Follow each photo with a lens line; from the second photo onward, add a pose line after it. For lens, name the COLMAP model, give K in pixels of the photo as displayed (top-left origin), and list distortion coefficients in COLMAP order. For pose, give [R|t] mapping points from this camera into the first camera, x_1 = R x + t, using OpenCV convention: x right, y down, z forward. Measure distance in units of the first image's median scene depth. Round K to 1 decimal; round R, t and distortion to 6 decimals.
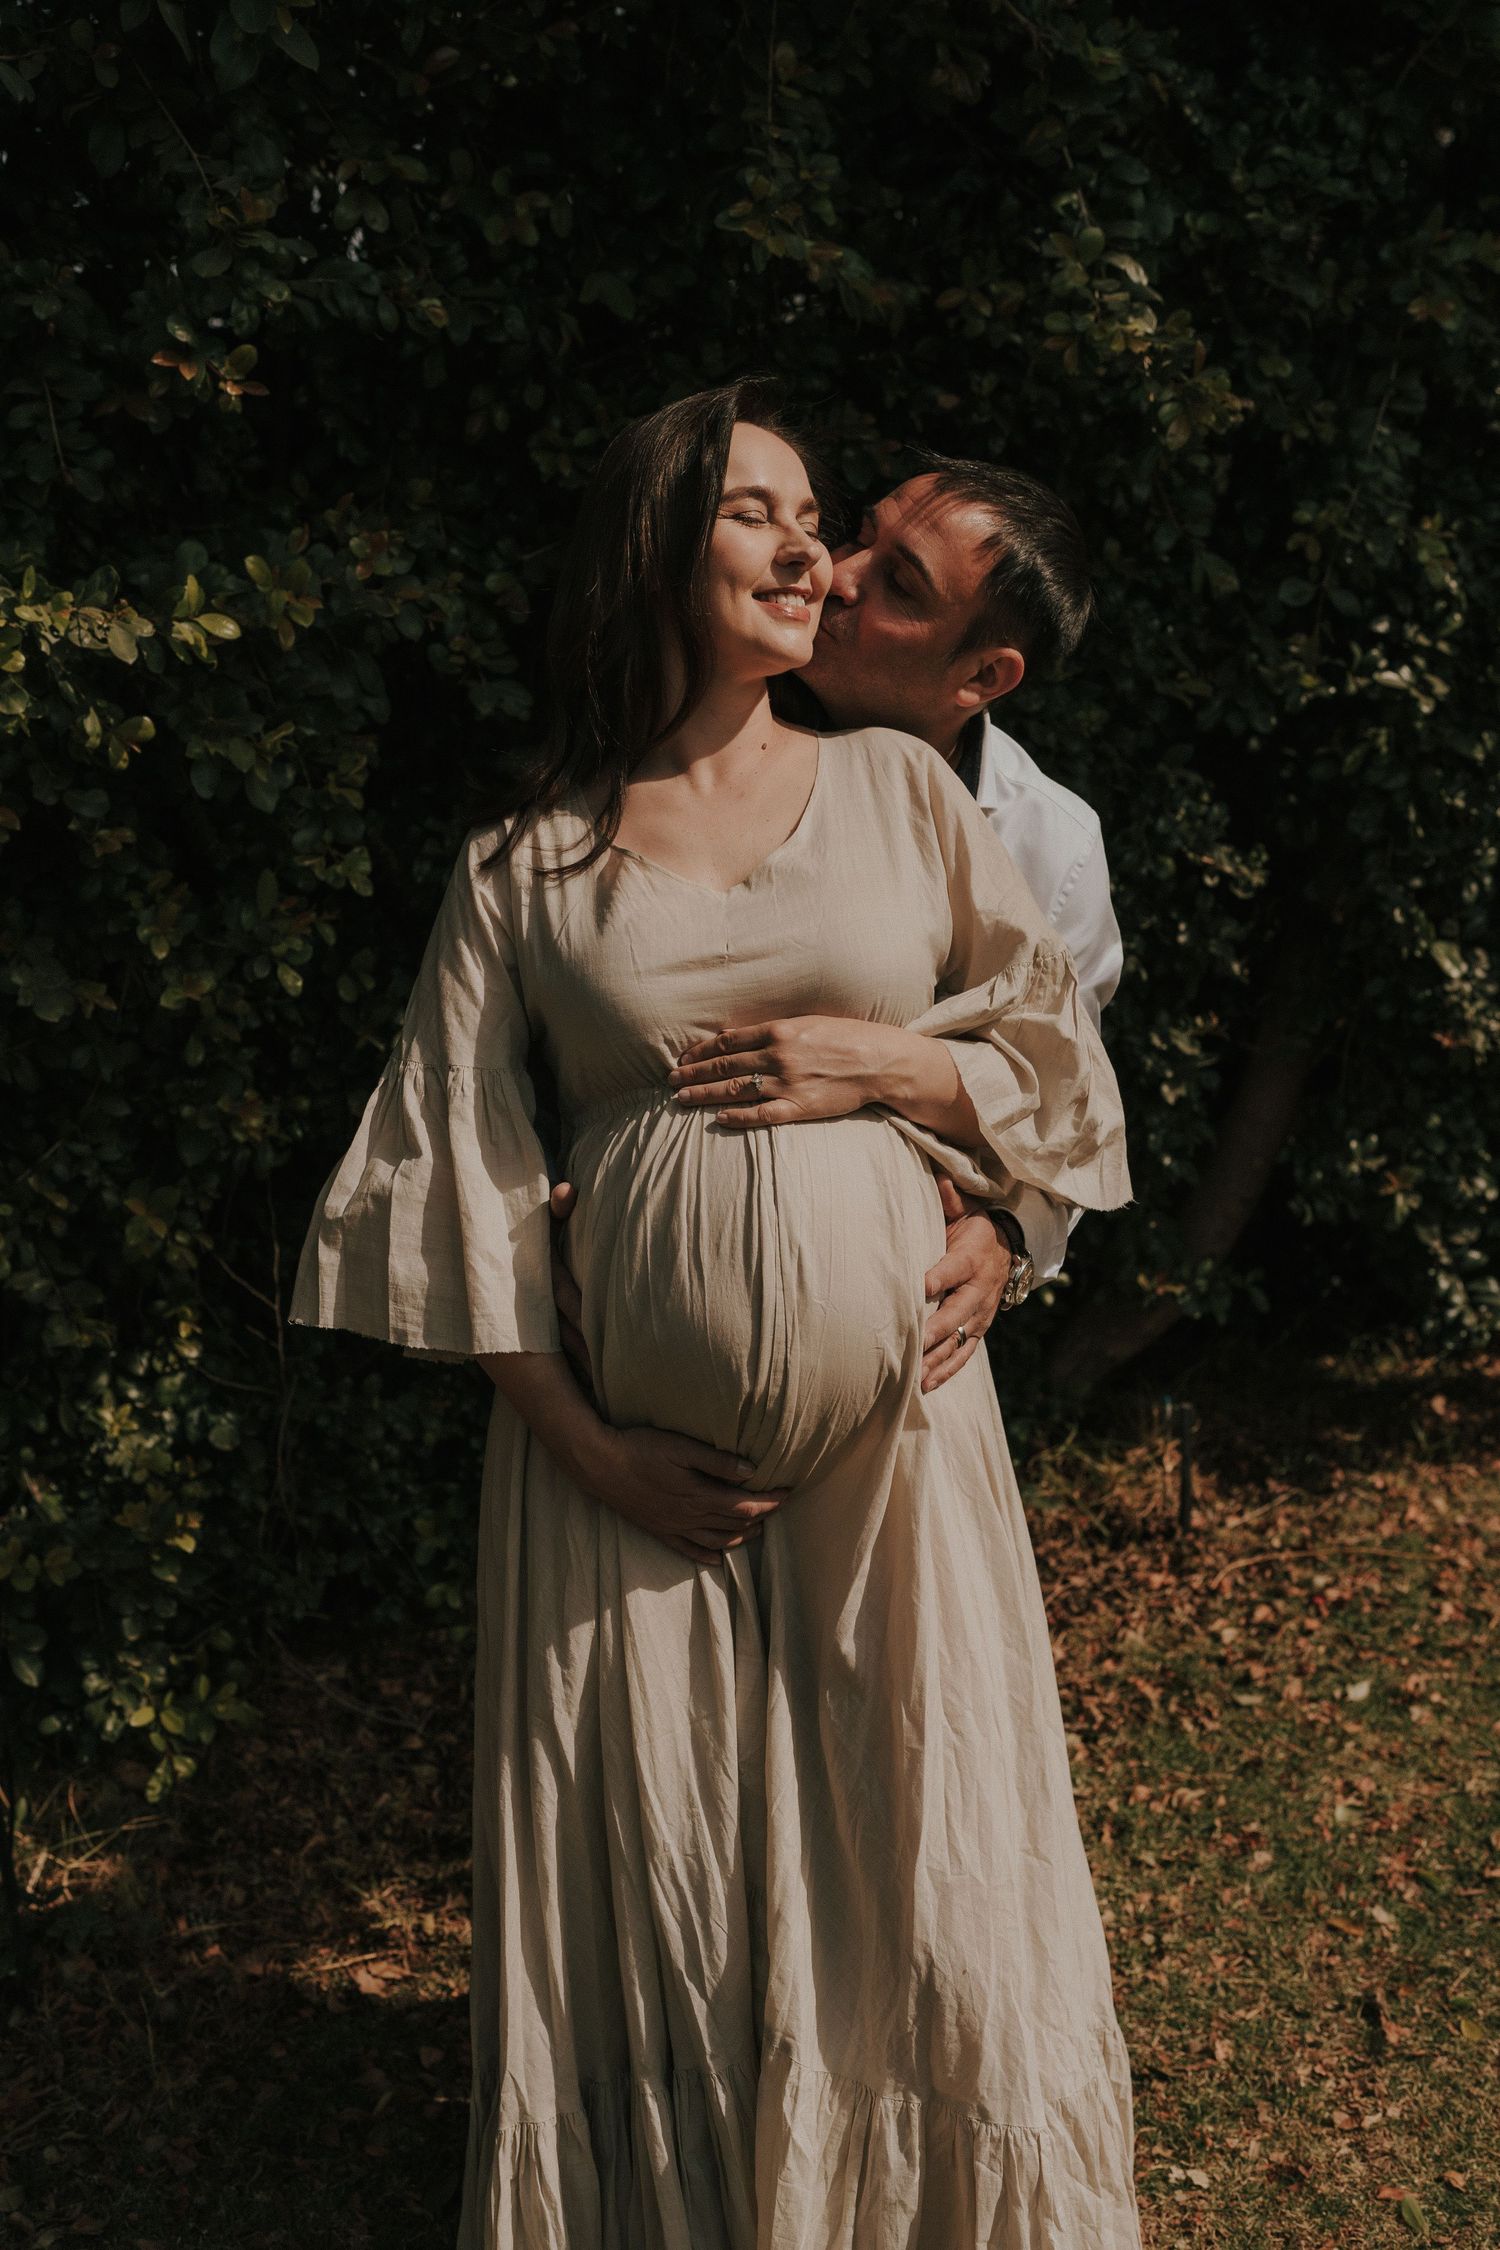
lens RADIAL K [[2250.0, 0, 686.4], [0, 2250.0, 1130.0], [0, 0, 1]] dist [0.016874, 0.000000]
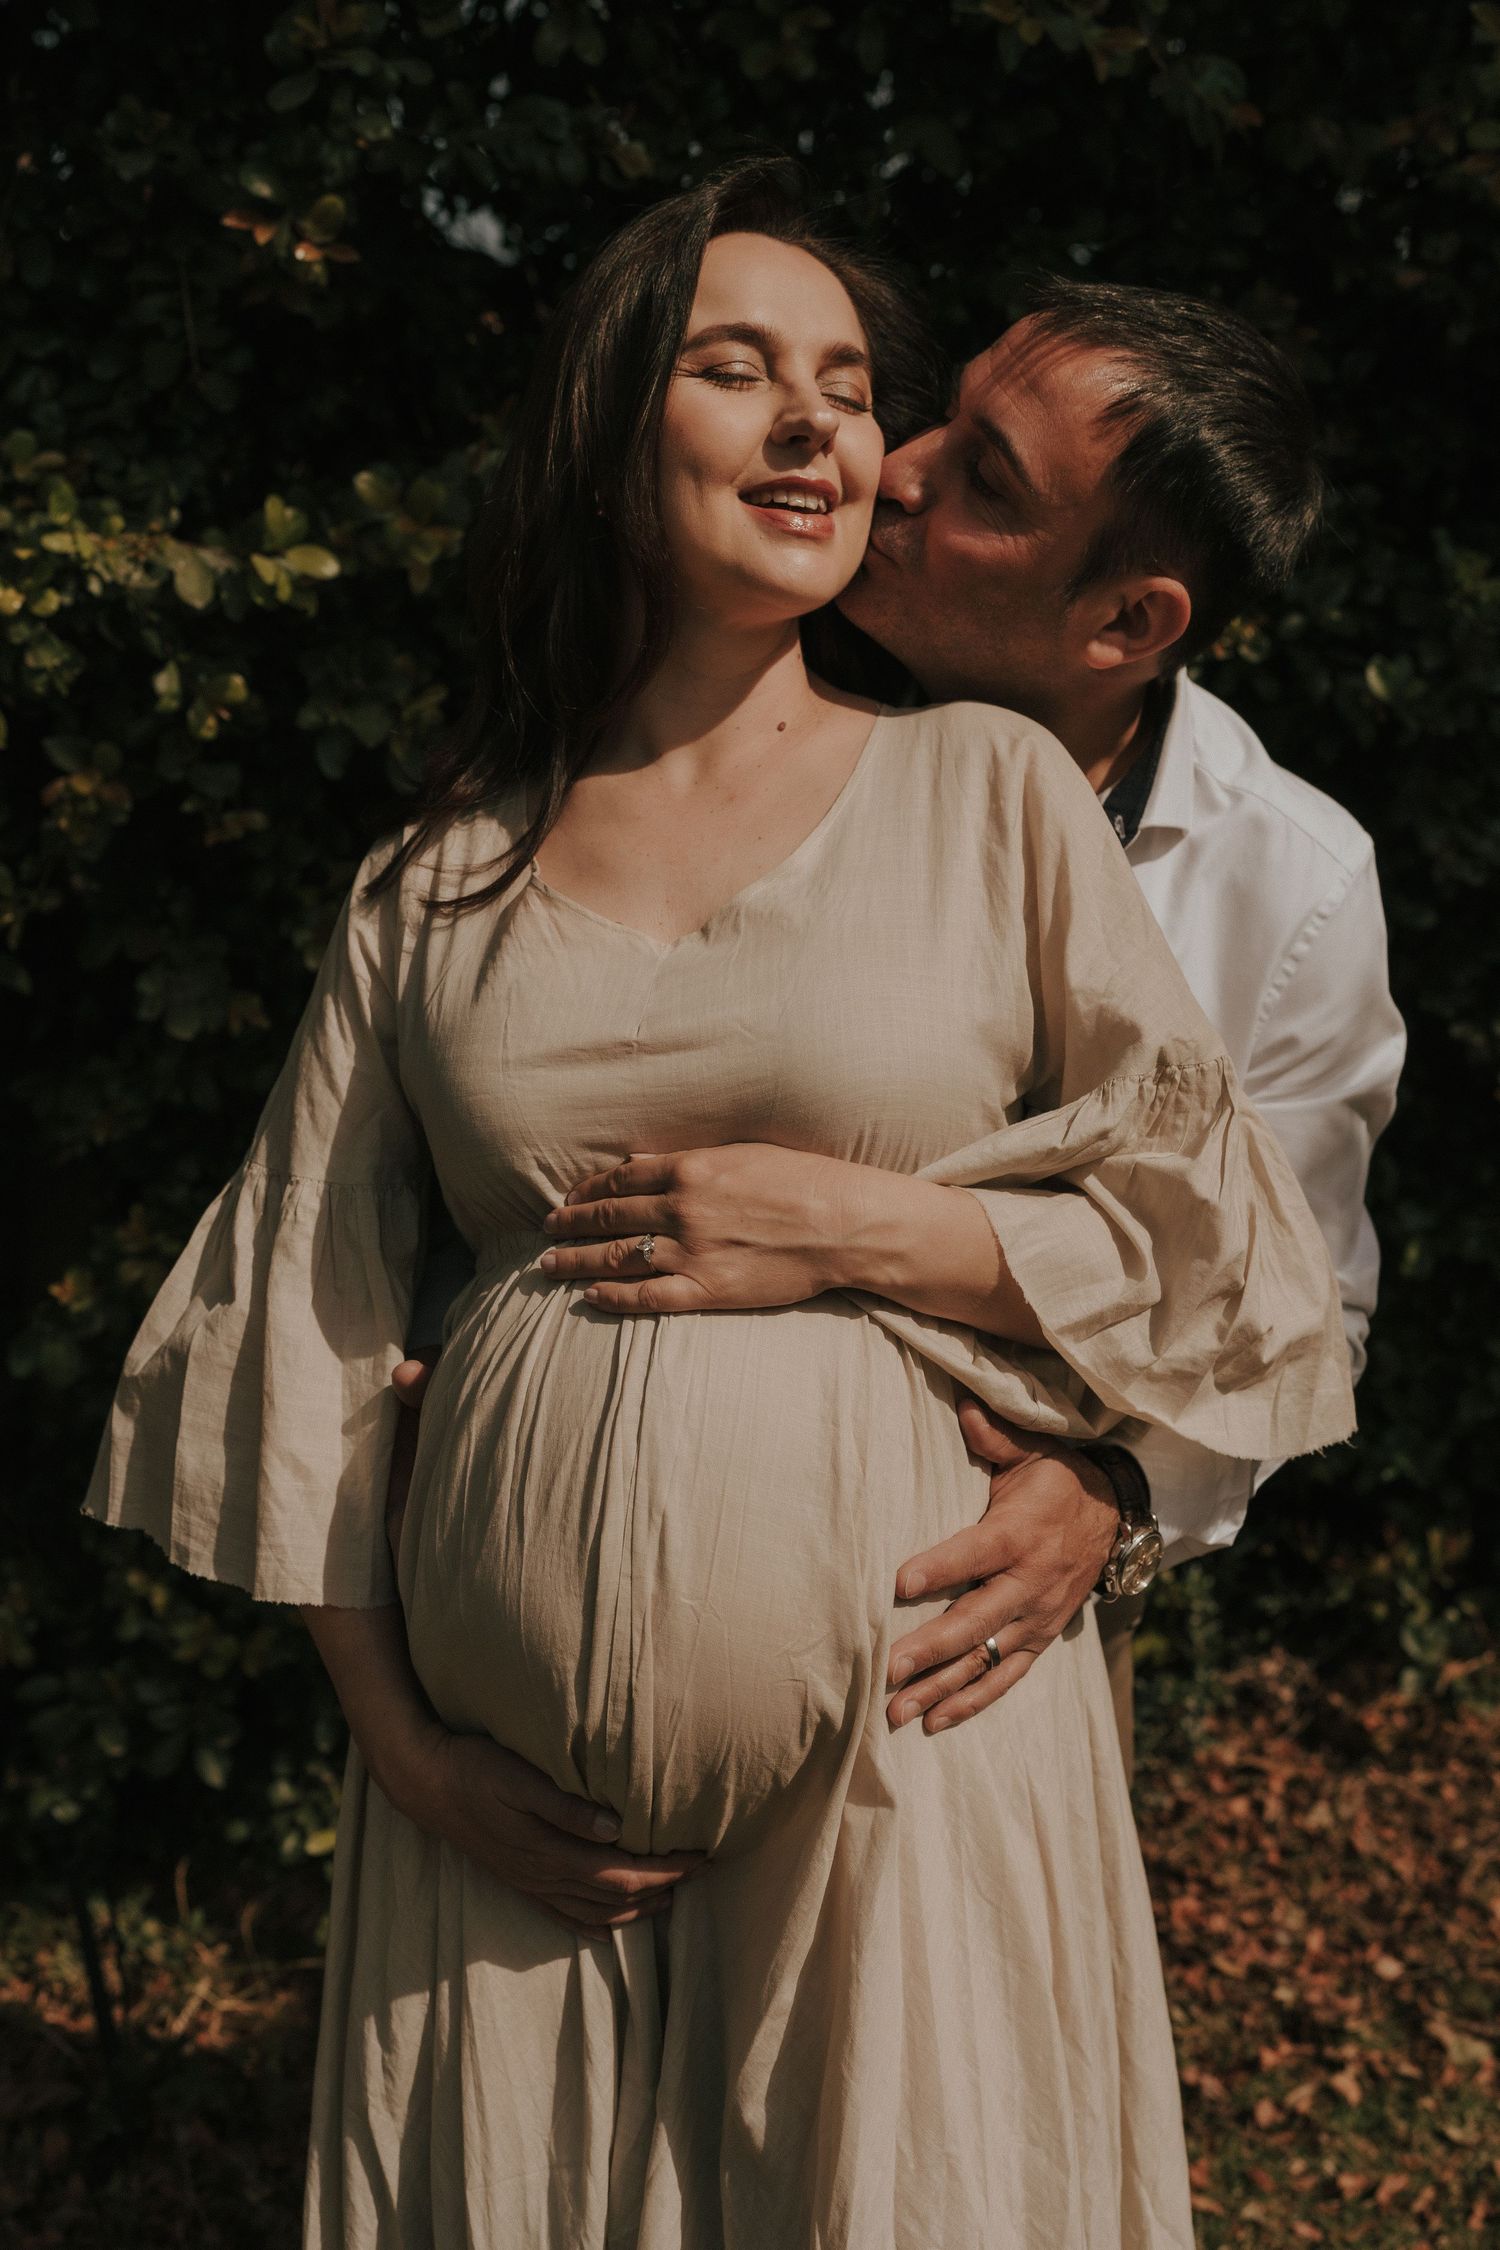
lens RADIAL K [[2250.0, 0, 745.1], [0, 2250.0, 1145.6], [0, 0, 1]] dist [0.016874, 0.000000]
pose [[0.957823, 0.069664, -0.278788, 0.222278], [-0.064439, 0.997532, 0.027872, -0.065363], [0.280042, -0.008732, 0.959948, 0.360630]]
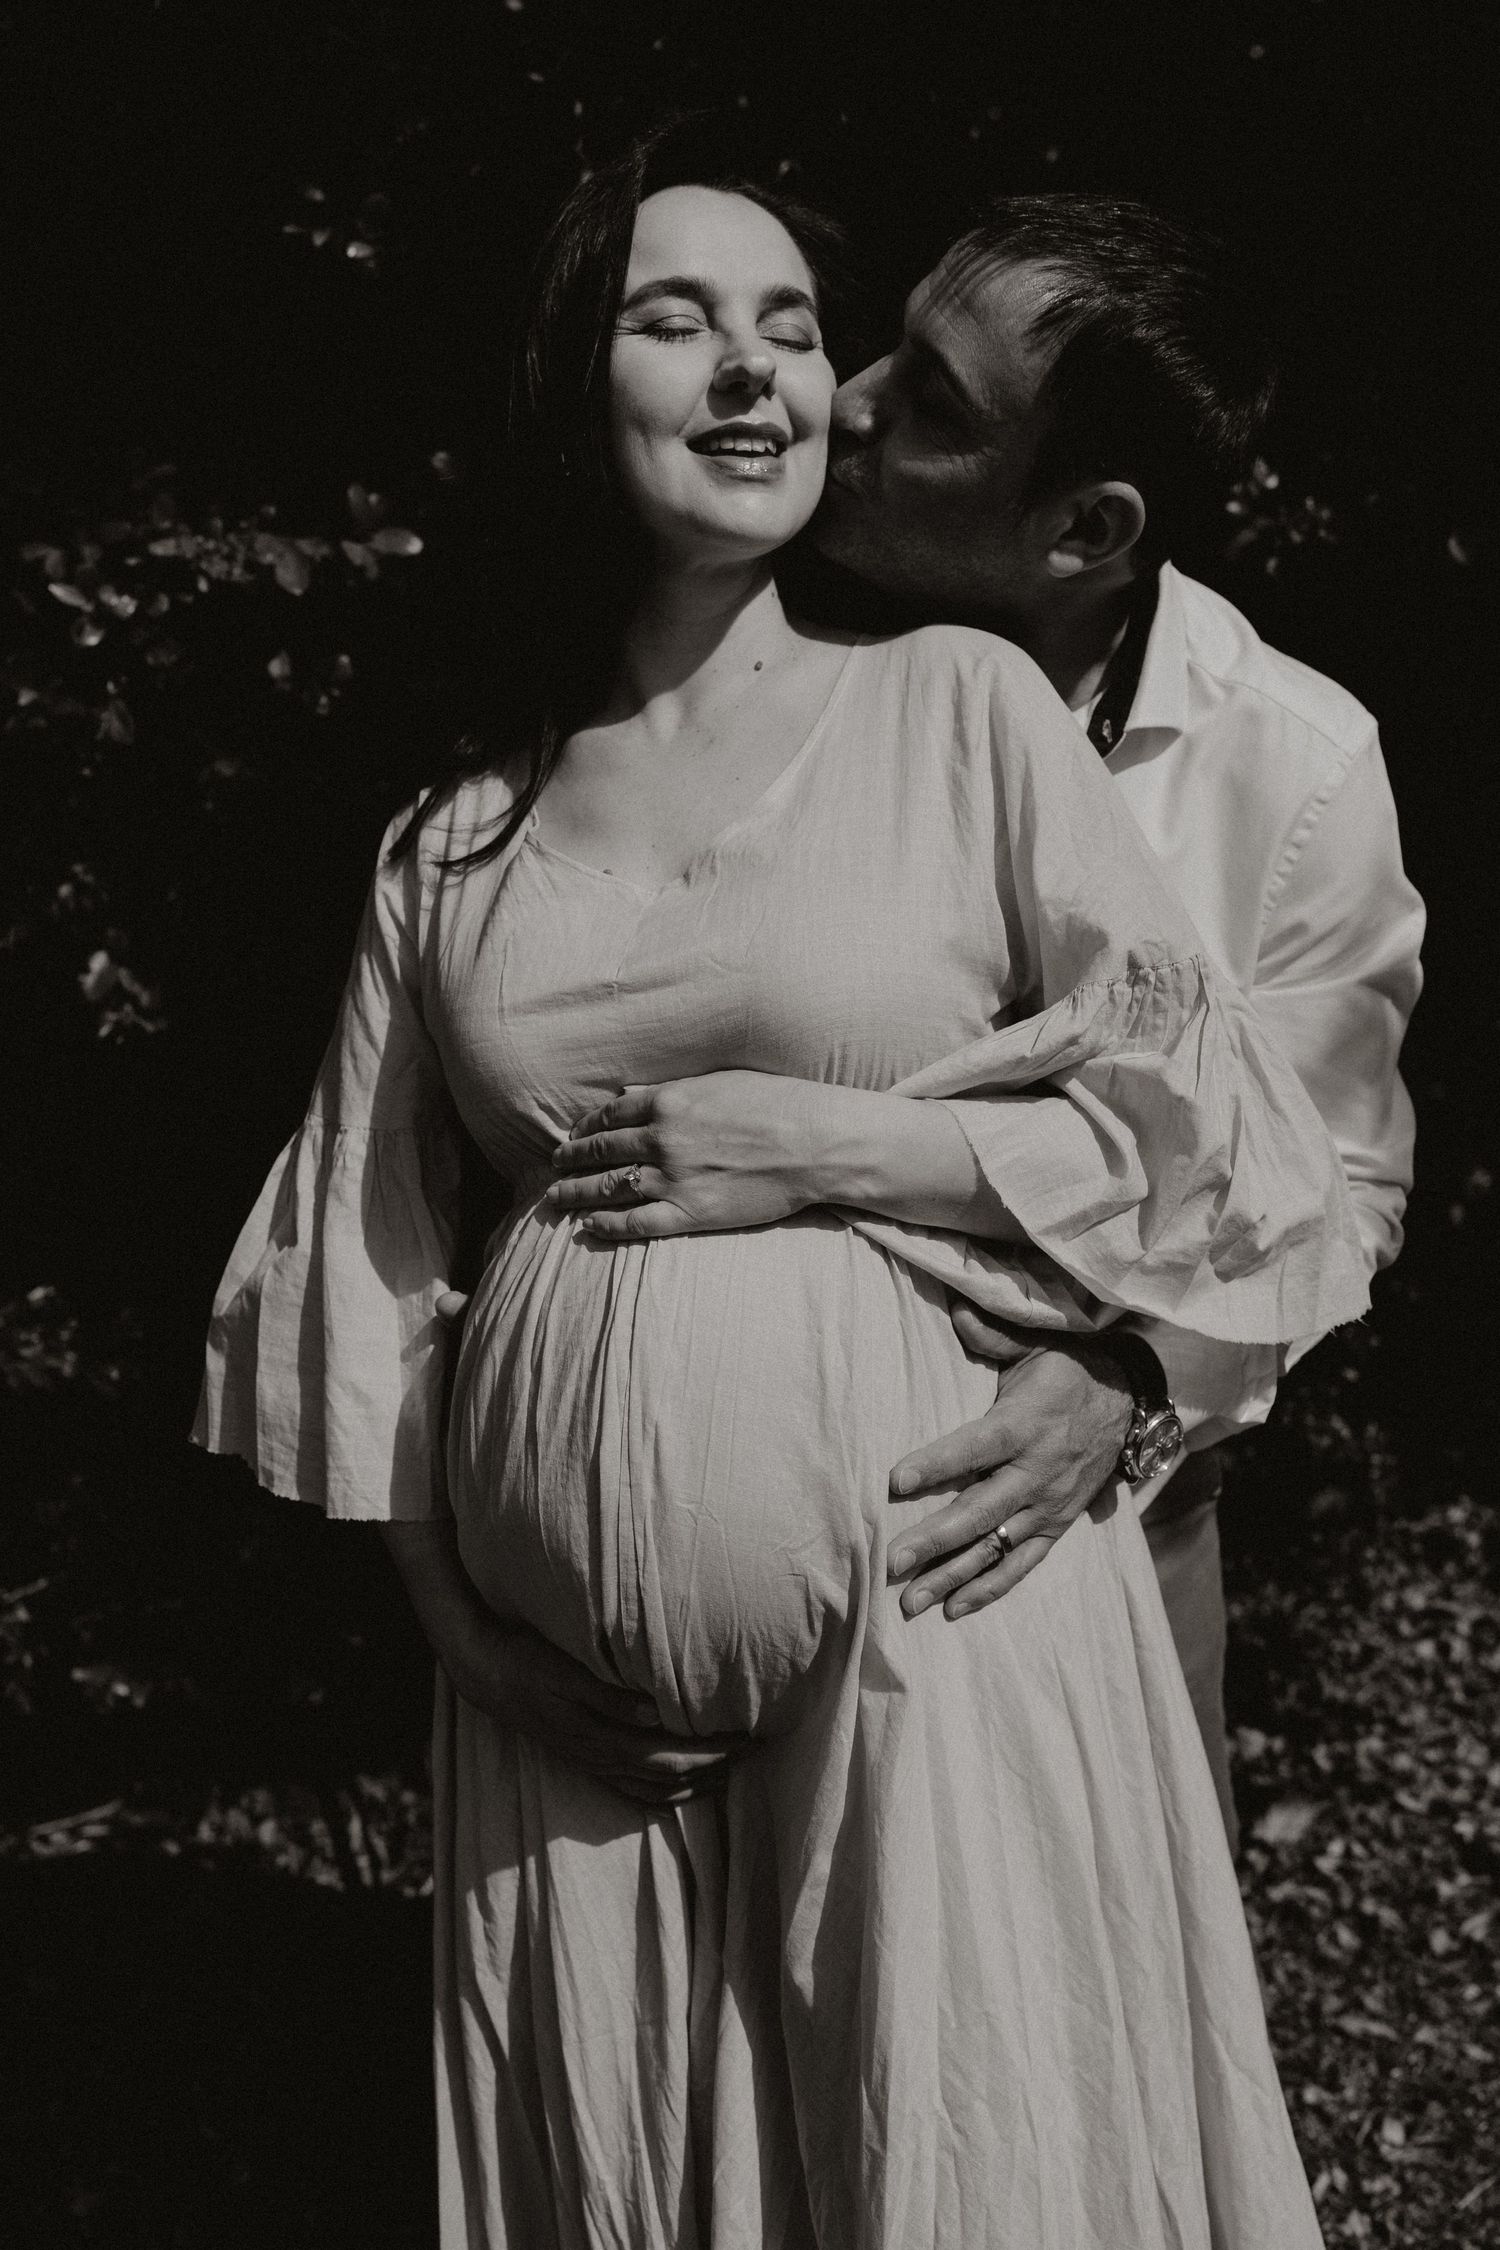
lens RADIAL K [[2091.0, 0, 739.7], [0, 2091.0, 1142.7], [0, 0, 1]] dist [0.010938, 0.000000]
pose [[0.916981, 0.022560, -0.398293, 0.293946], [0.009310, 0.996918, 0.077902, -0.074994], [0.398823, -0.075143, 0.913944, 0.404541]]
